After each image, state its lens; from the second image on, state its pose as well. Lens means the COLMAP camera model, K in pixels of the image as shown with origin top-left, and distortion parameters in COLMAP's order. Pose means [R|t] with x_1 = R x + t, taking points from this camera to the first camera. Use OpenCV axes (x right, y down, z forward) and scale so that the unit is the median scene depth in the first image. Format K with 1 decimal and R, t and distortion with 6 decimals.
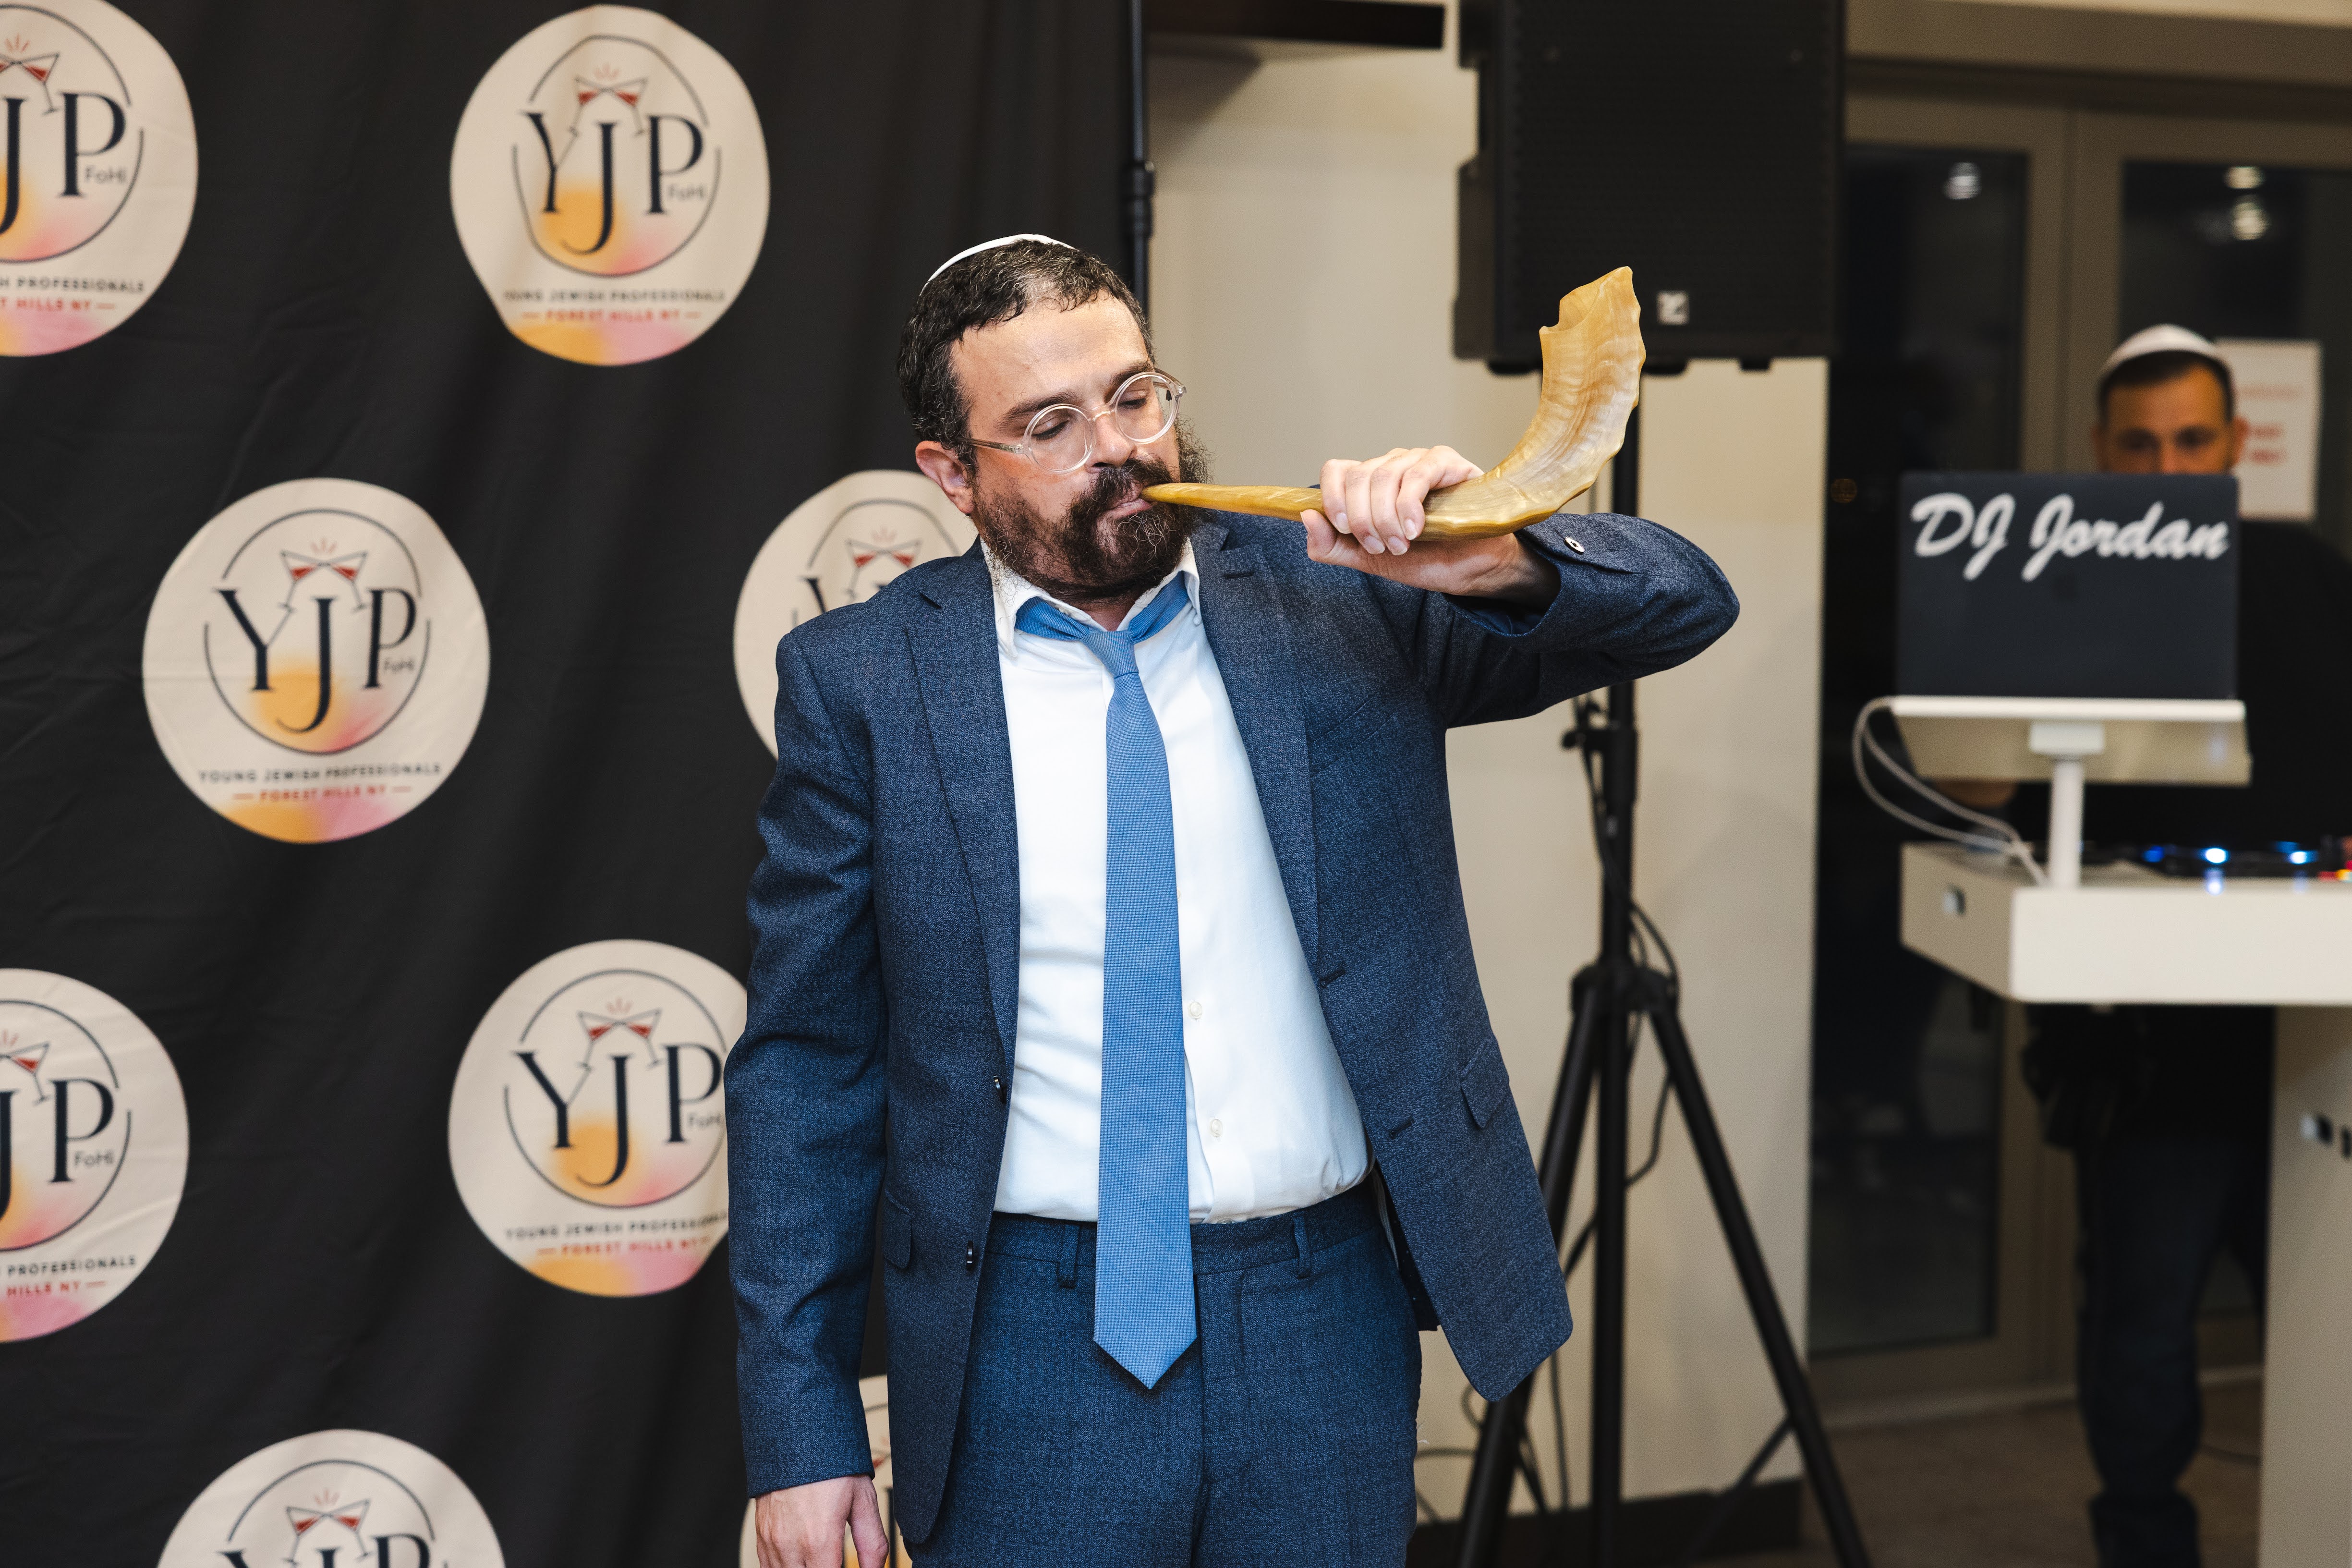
lens RADIAL K [[4802.6, 0, 1174.7], [0, 4802.6, 720.3], [0, 0, 1]] dist [0.057204, 1.086867]
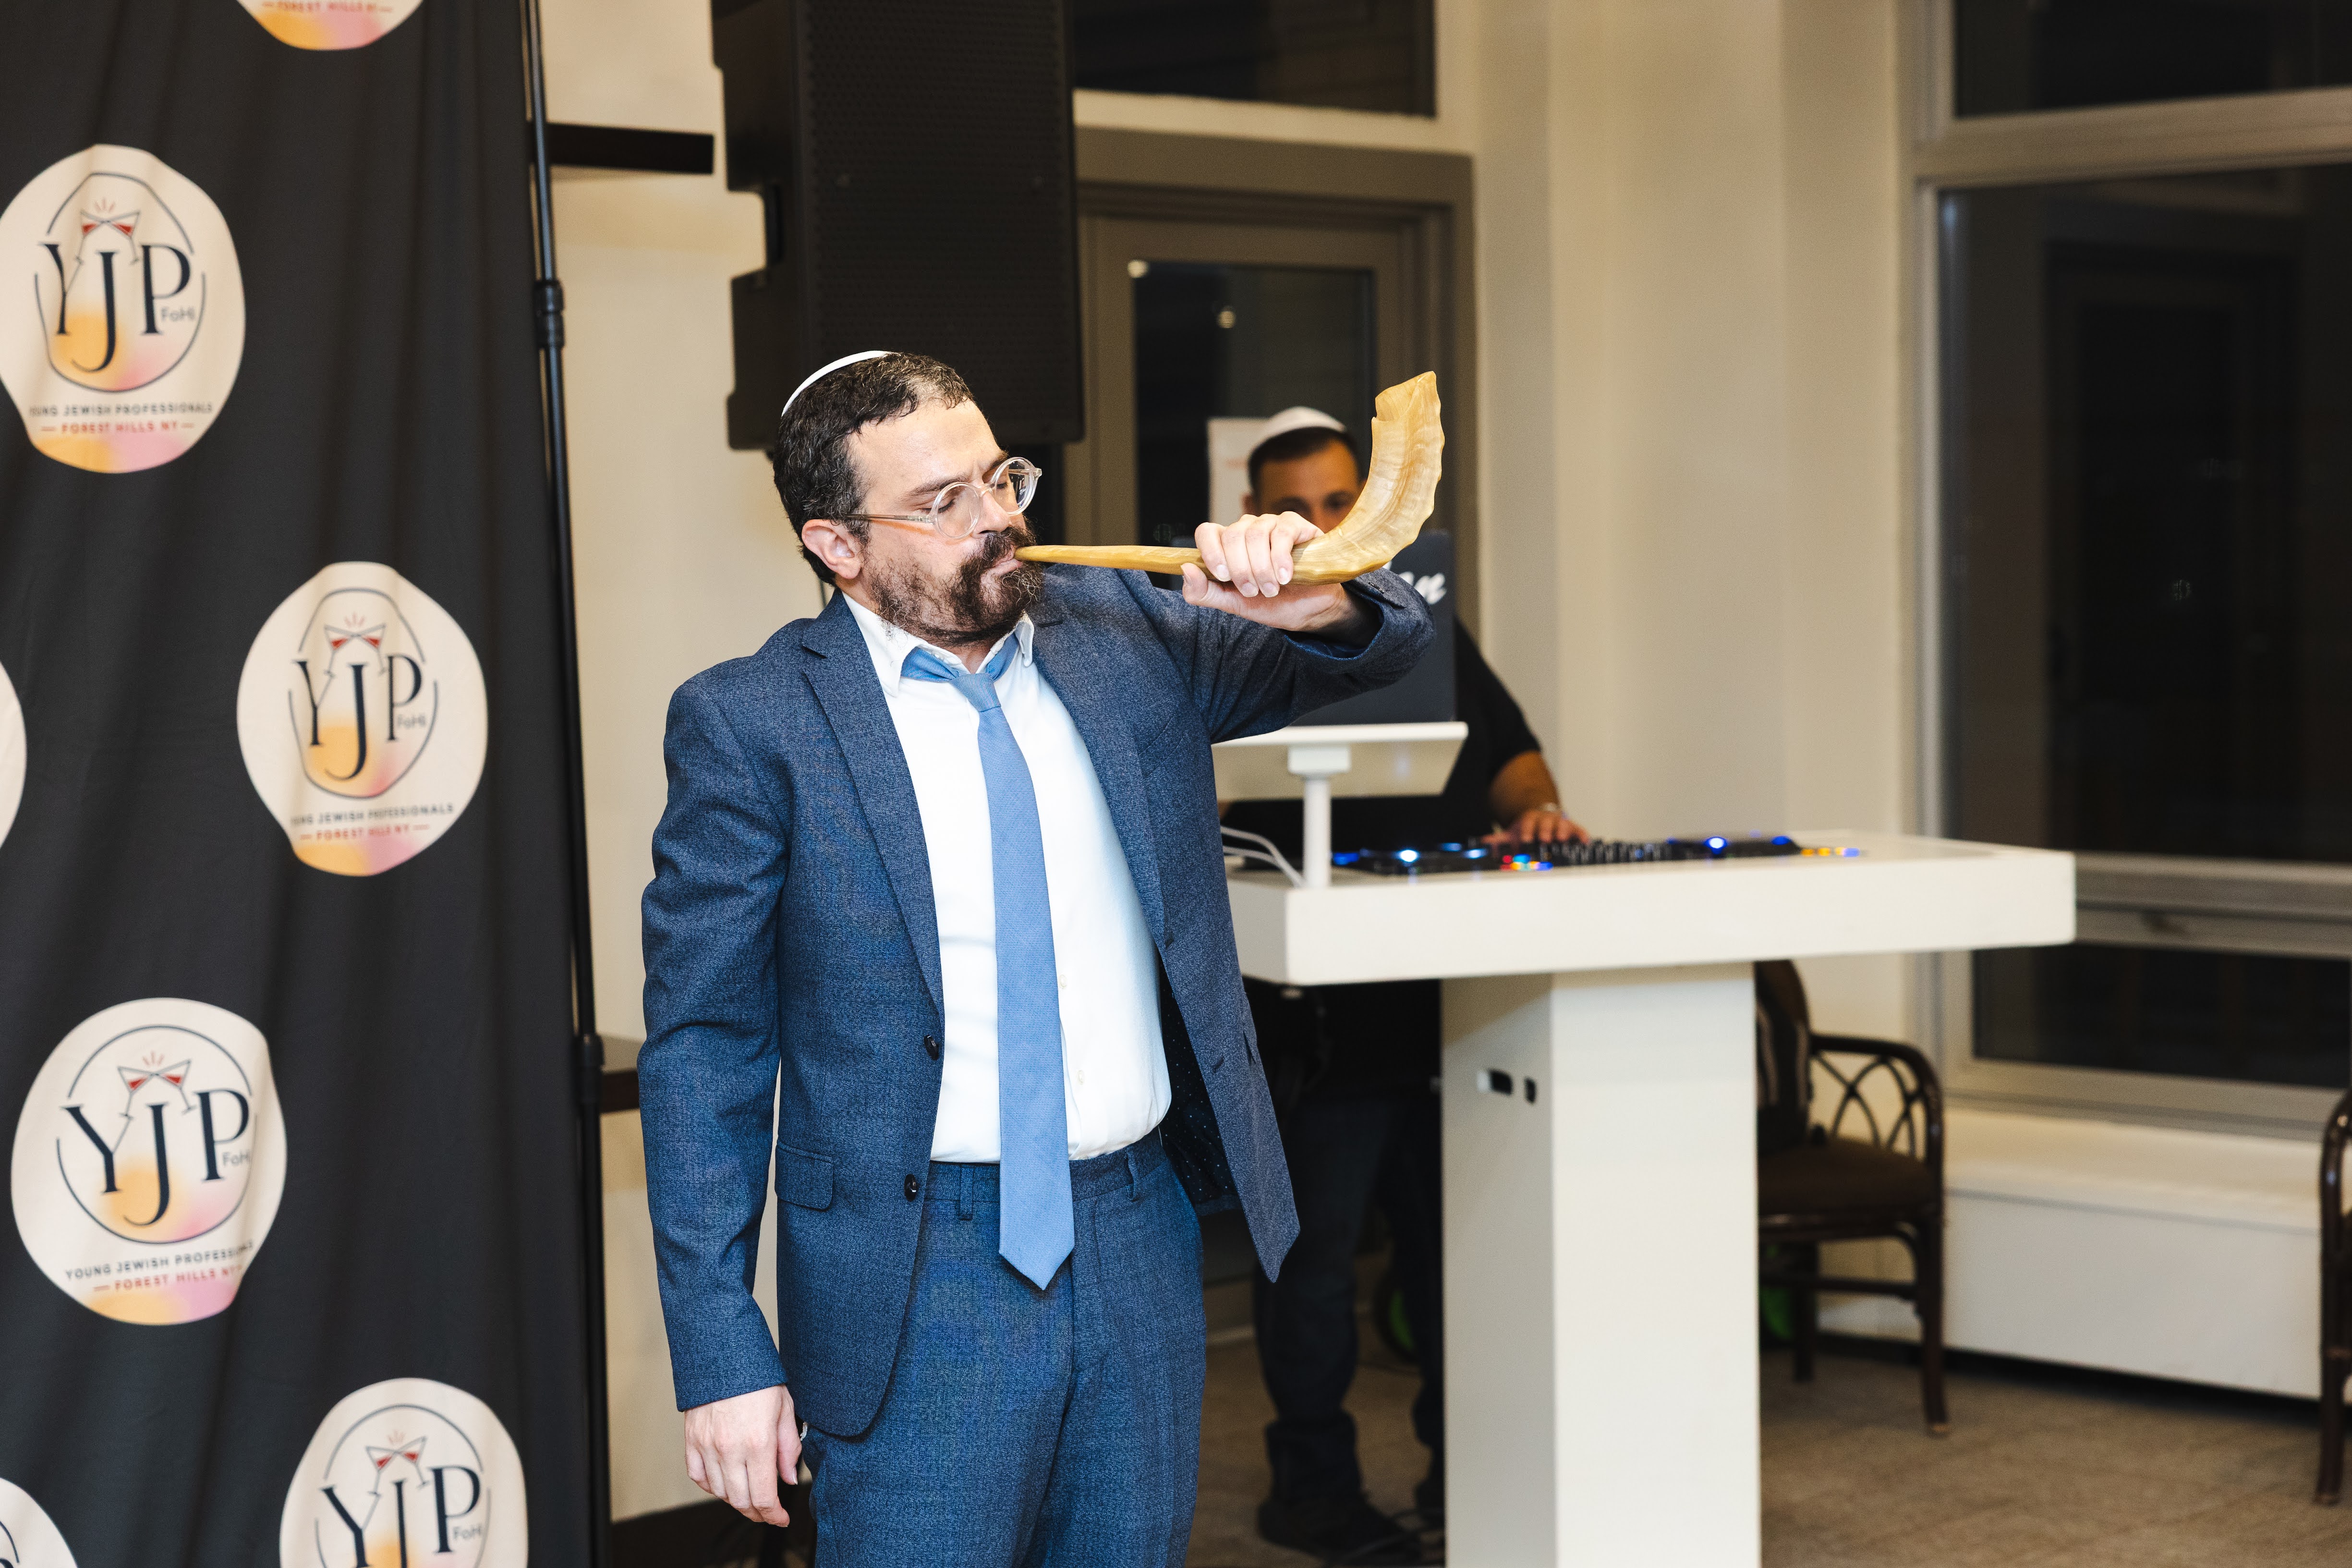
lens RADIAL K [[4802.6, 0, 1174.7], [0, 4802.6, 720.3], [0, 0, 1]] dist [0.057204, 1.086867]
pose [[0.951443, -0.043456, 0.304741, -0.227230], [0.049701, 0.998683, -0.012763, 0.008289], [-0.303785, 0.027290, 0.952350, -0.116953]]
